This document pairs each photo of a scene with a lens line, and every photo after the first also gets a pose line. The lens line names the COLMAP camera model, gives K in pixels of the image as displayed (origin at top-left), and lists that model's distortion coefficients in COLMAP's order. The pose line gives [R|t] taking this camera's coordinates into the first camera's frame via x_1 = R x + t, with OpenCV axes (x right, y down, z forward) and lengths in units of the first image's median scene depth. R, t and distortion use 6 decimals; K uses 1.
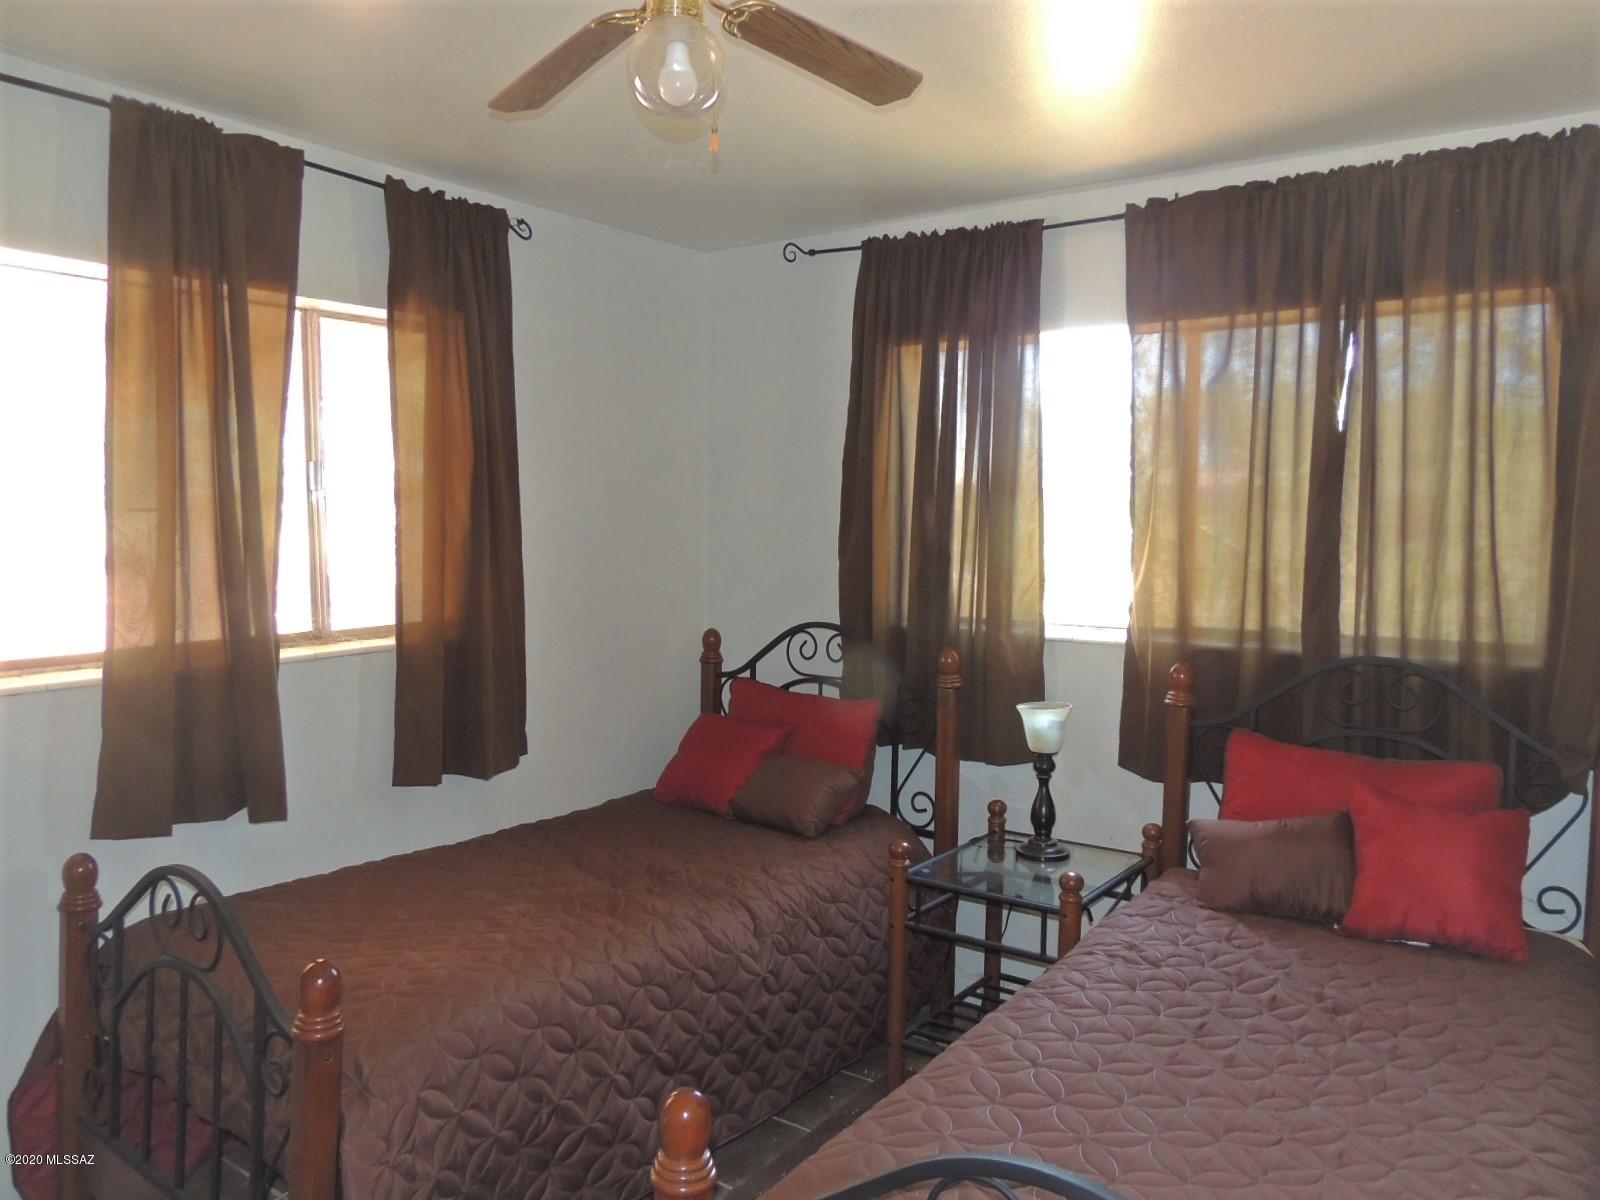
lens RADIAL K [[1134.4, 0, 802.9], [0, 1134.4, 598.8], [0, 0, 1]] dist [-0.023906, -0.000645]
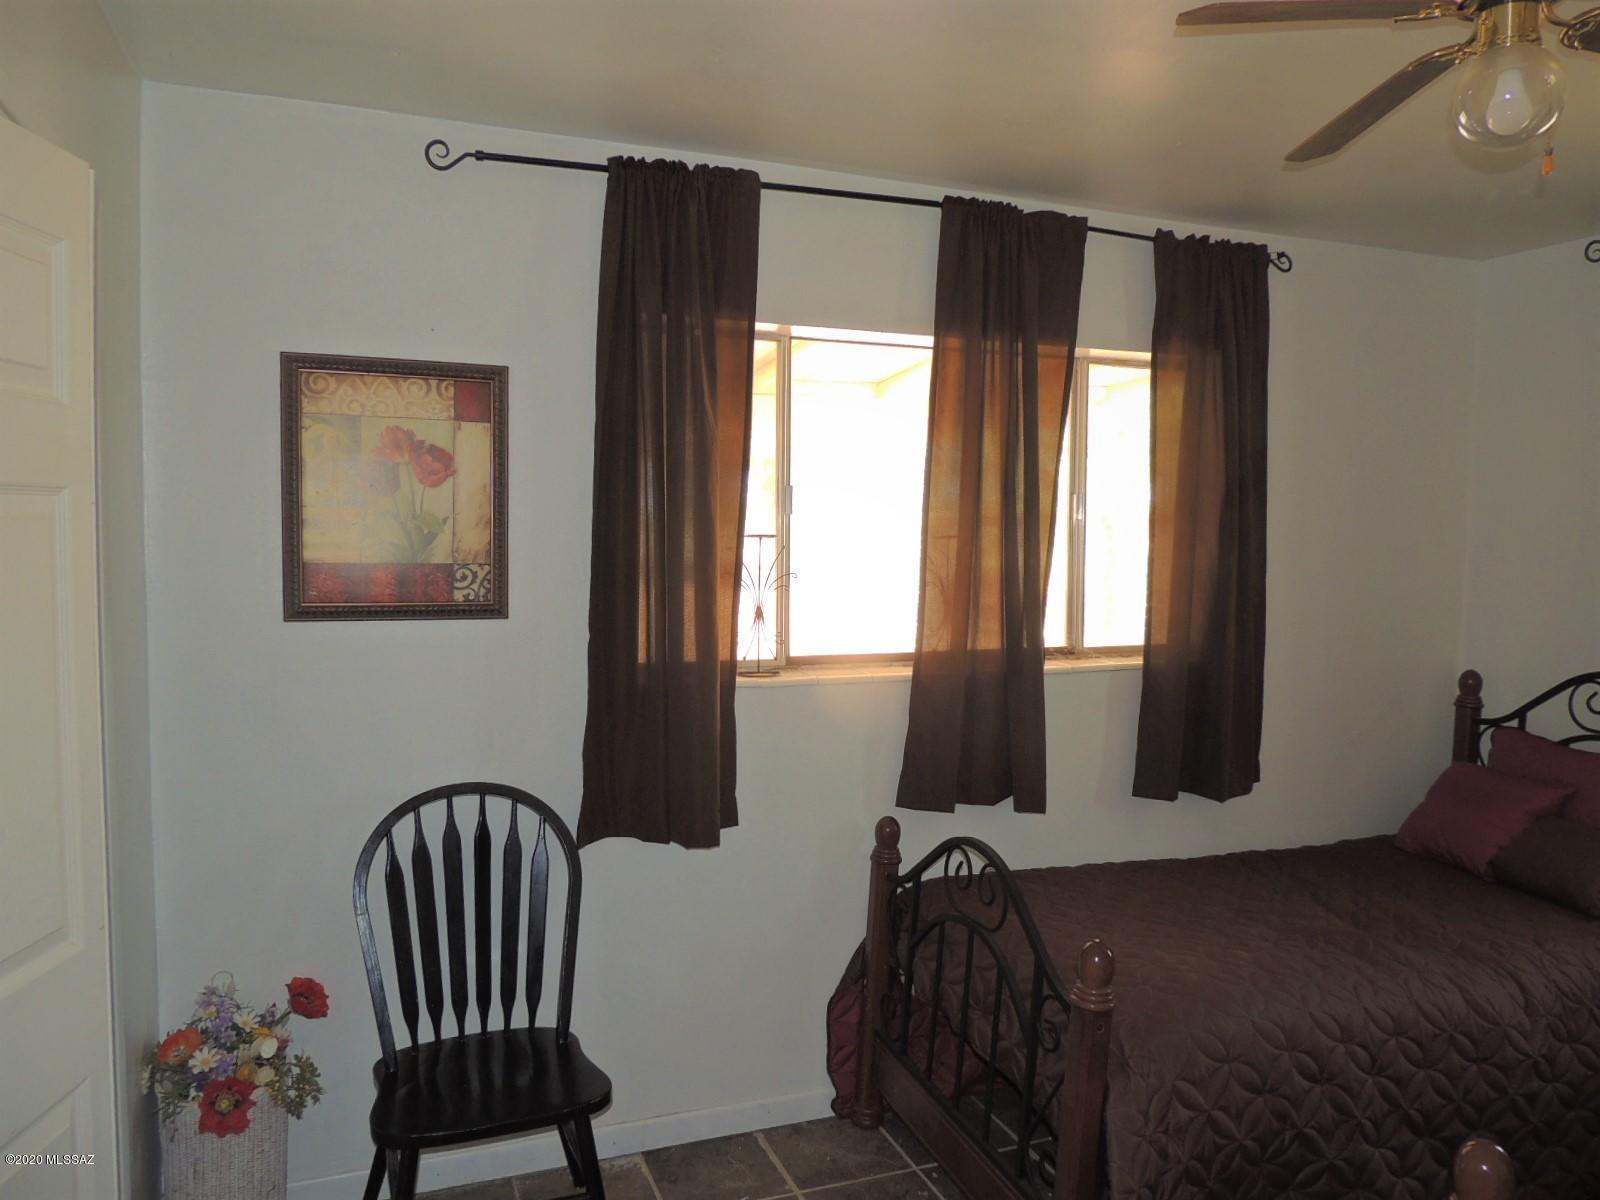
lens RADIAL K [[1134.4, 0, 797.8], [0, 1134.4, 599.3], [0, 0, 1]] dist [-0.023906, -0.000645]
pose [[0.830404, 0.041752, -0.555594, -0.046402], [-0.050932, 0.998702, -0.001075, -0.003532], [0.554828, 0.029190, 0.831453, -0.089881]]
